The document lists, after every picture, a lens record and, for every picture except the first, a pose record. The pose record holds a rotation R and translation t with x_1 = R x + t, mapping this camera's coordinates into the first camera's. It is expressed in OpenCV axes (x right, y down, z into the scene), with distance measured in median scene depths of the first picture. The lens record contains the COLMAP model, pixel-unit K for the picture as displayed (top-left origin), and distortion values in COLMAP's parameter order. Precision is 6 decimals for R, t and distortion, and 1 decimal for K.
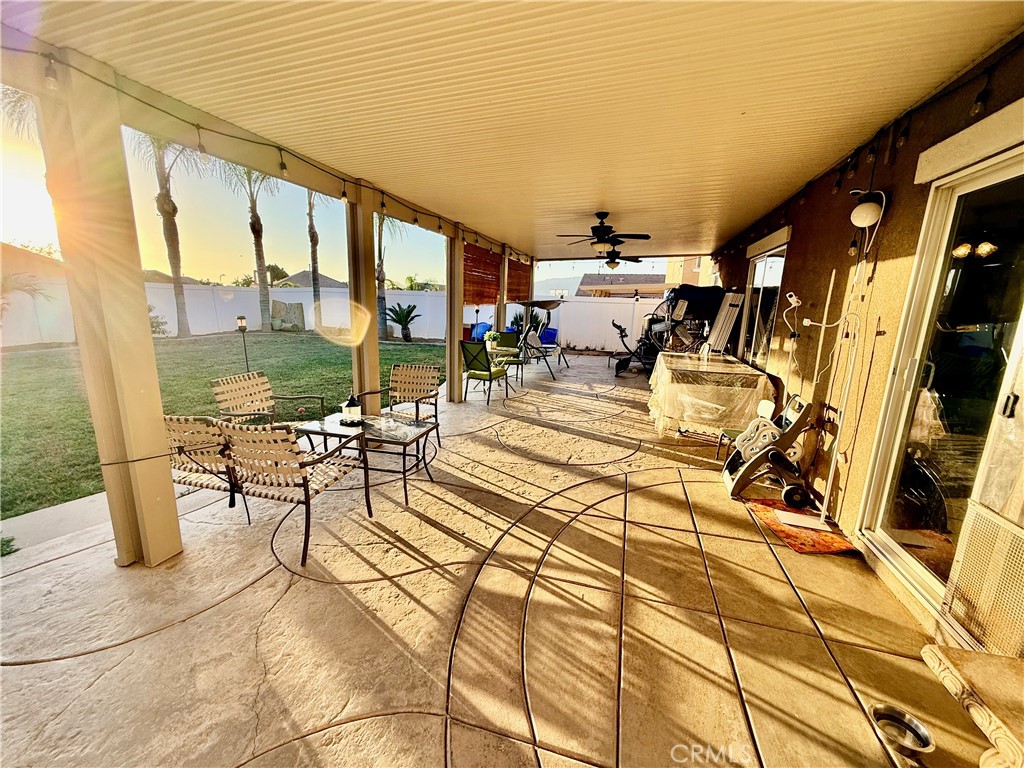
lens RADIAL K [[407.5, 0, 507.3], [0, 407.5, 384.9], [0, 0, 1]] dist [-0.002765, 0.000893]
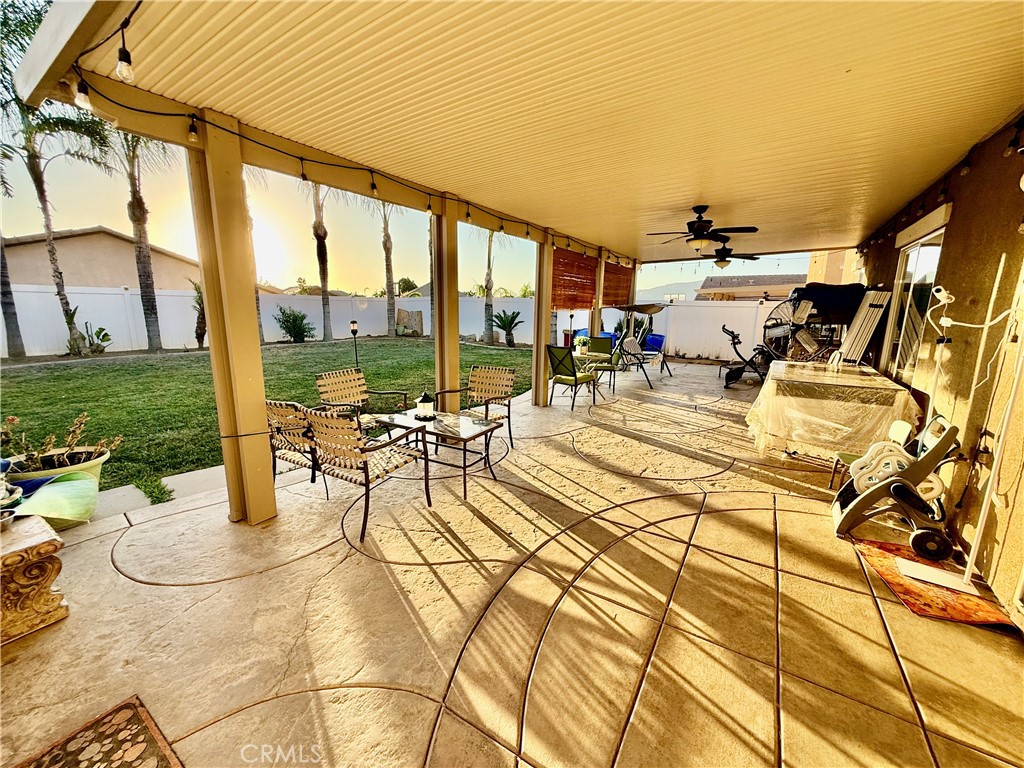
lens RADIAL K [[407.5, 0, 510.3], [0, 407.5, 384.7], [0, 0, 1]] dist [-0.002765, 0.000893]
pose [[0.962969, 0.037061, -0.267052, 0.140521], [-0.042095, 0.999027, -0.013146, 0.012641], [0.266305, 0.023901, 0.963593, 0.025546]]
